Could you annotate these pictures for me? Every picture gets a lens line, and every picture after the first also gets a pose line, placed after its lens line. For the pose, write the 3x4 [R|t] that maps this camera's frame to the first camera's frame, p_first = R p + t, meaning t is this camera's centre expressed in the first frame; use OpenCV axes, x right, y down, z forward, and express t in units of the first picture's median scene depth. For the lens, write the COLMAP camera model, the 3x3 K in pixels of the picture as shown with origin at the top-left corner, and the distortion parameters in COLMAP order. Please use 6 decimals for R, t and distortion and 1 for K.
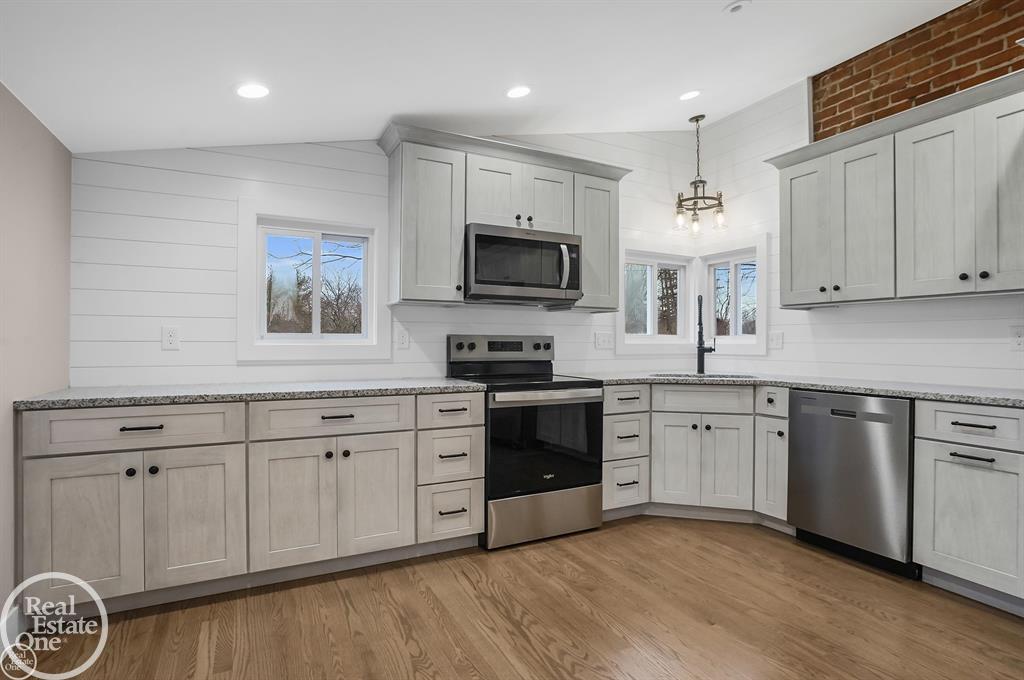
lens RADIAL K [[509.6, 0, 512.0], [0, 509.6, 340.0], [0, 0, 1]] dist [-0.041668, 0.020325]
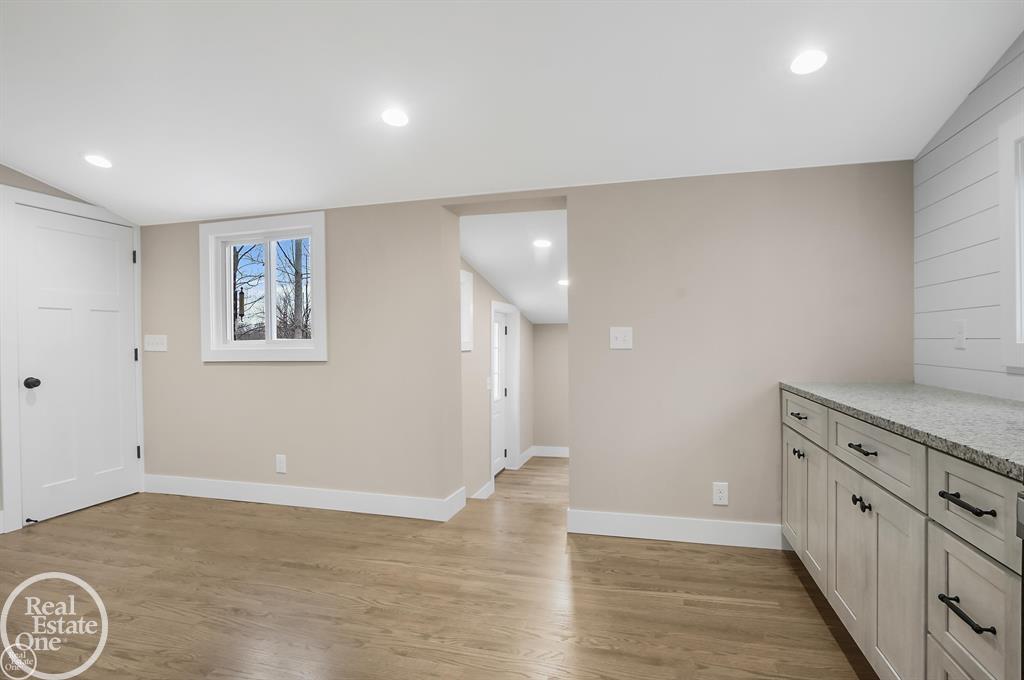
lens RADIAL K [[509.6, 0, 512.0], [0, 509.6, 340.0], [0, 0, 1]] dist [-0.041668, 0.020325]
pose [[-0.676481, 0.004908, -0.736444, 0.378078], [0.010038, 0.999946, -0.002557, -0.001362], [0.736392, -0.009122, -0.676494, 0.888957]]
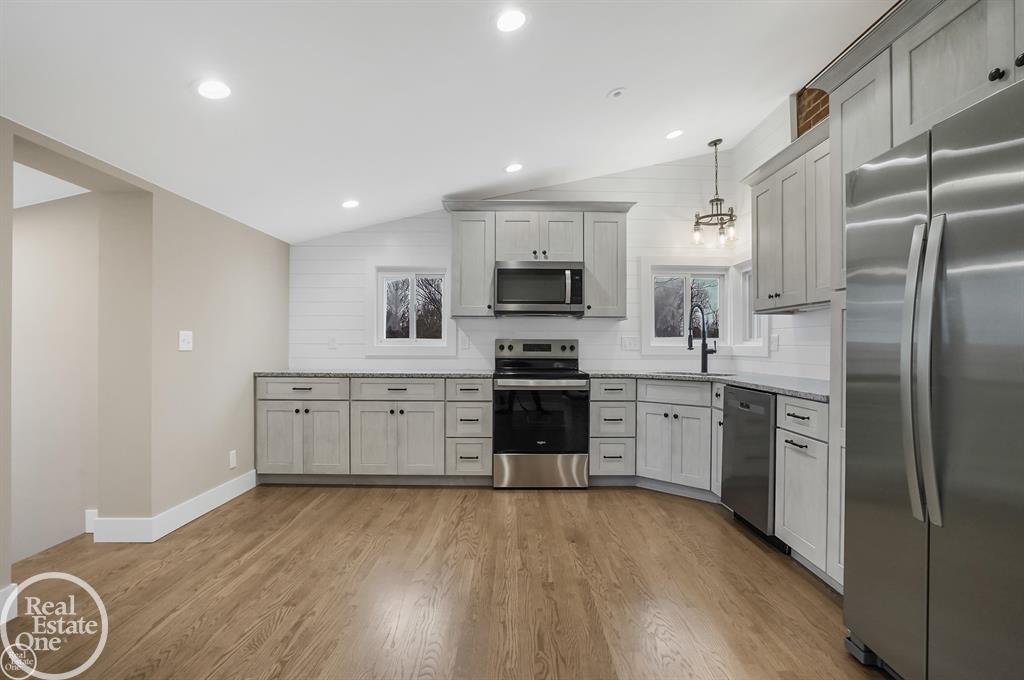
lens RADIAL K [[509.6, 0, 512.0], [0, 509.6, 340.0], [0, 0, 1]] dist [-0.041668, 0.020325]
pose [[0.880904, -0.004471, -0.473275, 0.618192], [0.001625, 0.999978, -0.006423, 0.000866], [0.473293, 0.004889, 0.880891, -0.232698]]
